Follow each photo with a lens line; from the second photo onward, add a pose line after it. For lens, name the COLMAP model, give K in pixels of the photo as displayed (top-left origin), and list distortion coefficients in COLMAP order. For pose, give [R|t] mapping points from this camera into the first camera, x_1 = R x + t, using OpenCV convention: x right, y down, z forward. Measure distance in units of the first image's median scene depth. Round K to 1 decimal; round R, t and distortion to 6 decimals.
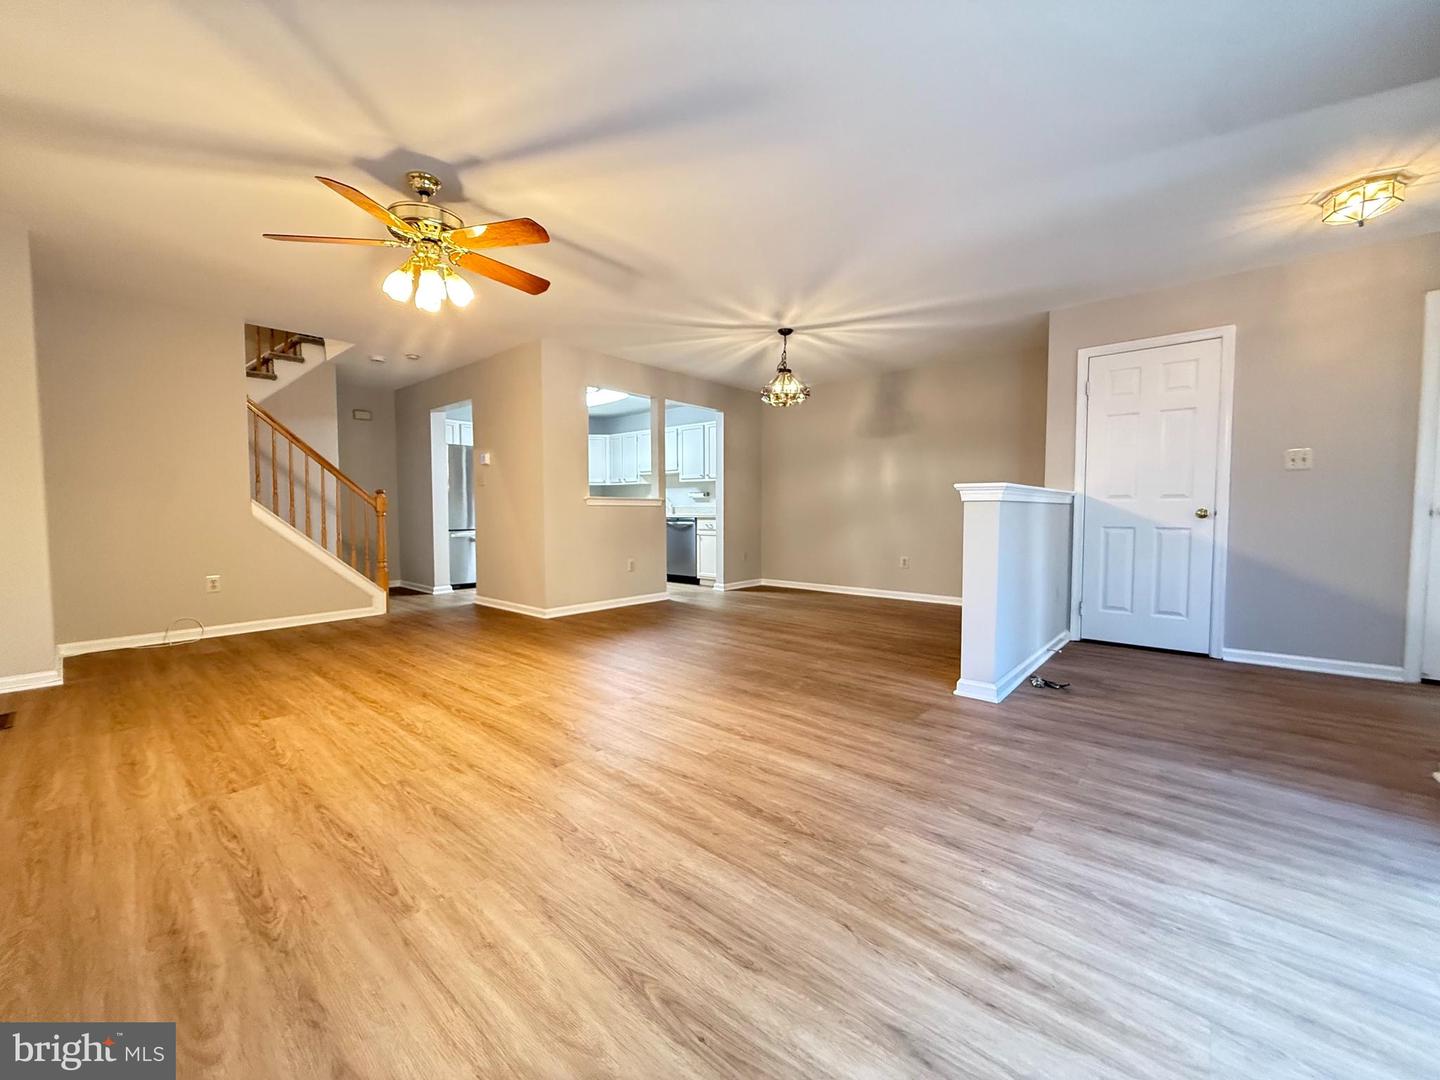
lens RADIAL K [[576.9, 0, 708.8], [0, 576.9, 544.3], [0, 0, 1]] dist [0.000186, 0.000307]
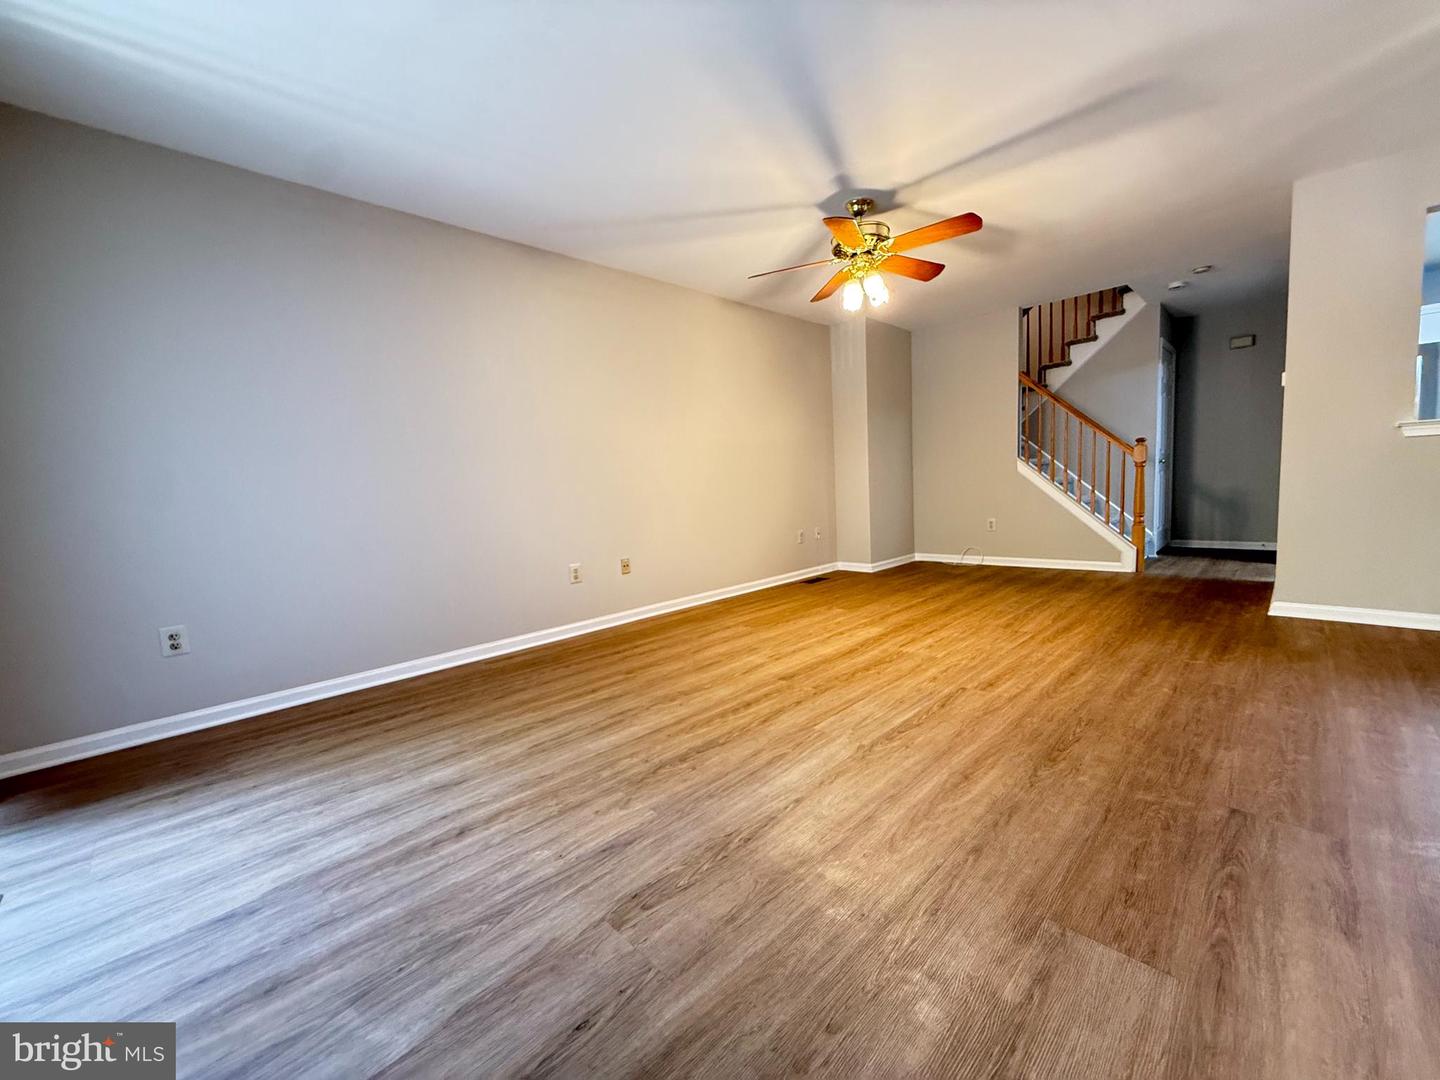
lens RADIAL K [[576.9, 0, 714.9], [0, 576.9, 538.7], [0, 0, 1]] dist [0.000186, 0.000307]
pose [[-0.064374, 0.097834, -0.993119, 0.824768], [-0.010927, 0.995054, 0.098733, -0.038125], [0.997866, 0.017207, -0.062986, 0.788881]]
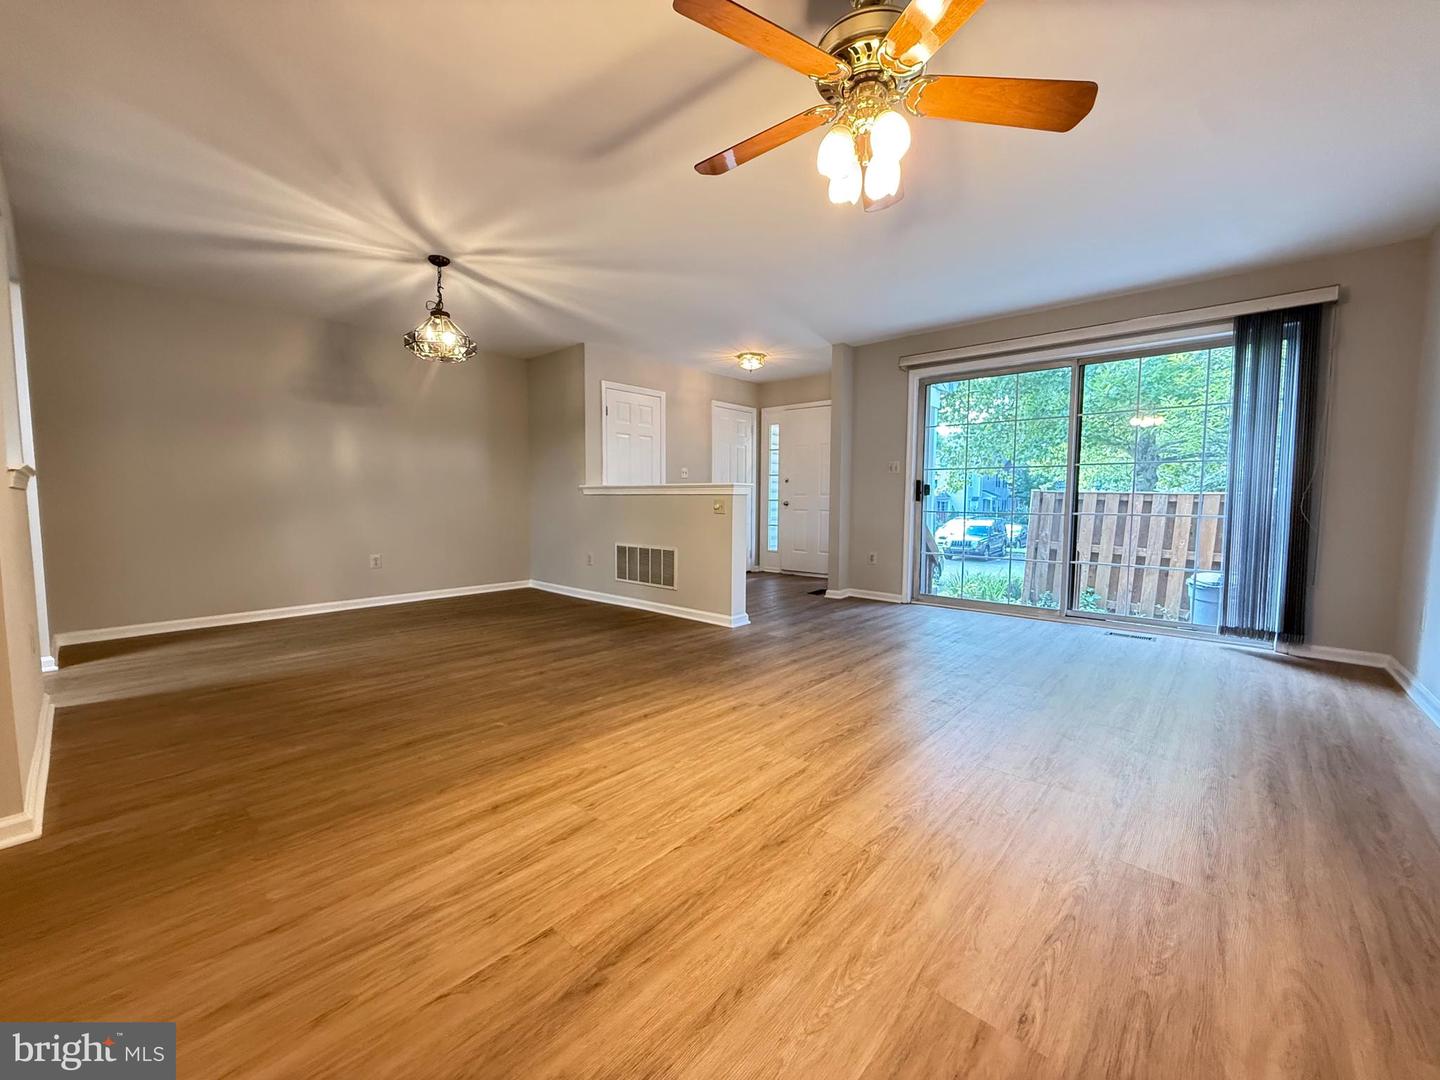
lens RADIAL K [[576.9, 0, 720.6], [0, 576.9, 544.6], [0, 0, 1]] dist [0.000186, 0.000307]
pose [[-0.006722, -0.081413, 0.996658, -1.185927], [0.057079, 0.995024, 0.081665, -0.079888], [-0.998347, 0.057437, -0.002042, 1.213080]]
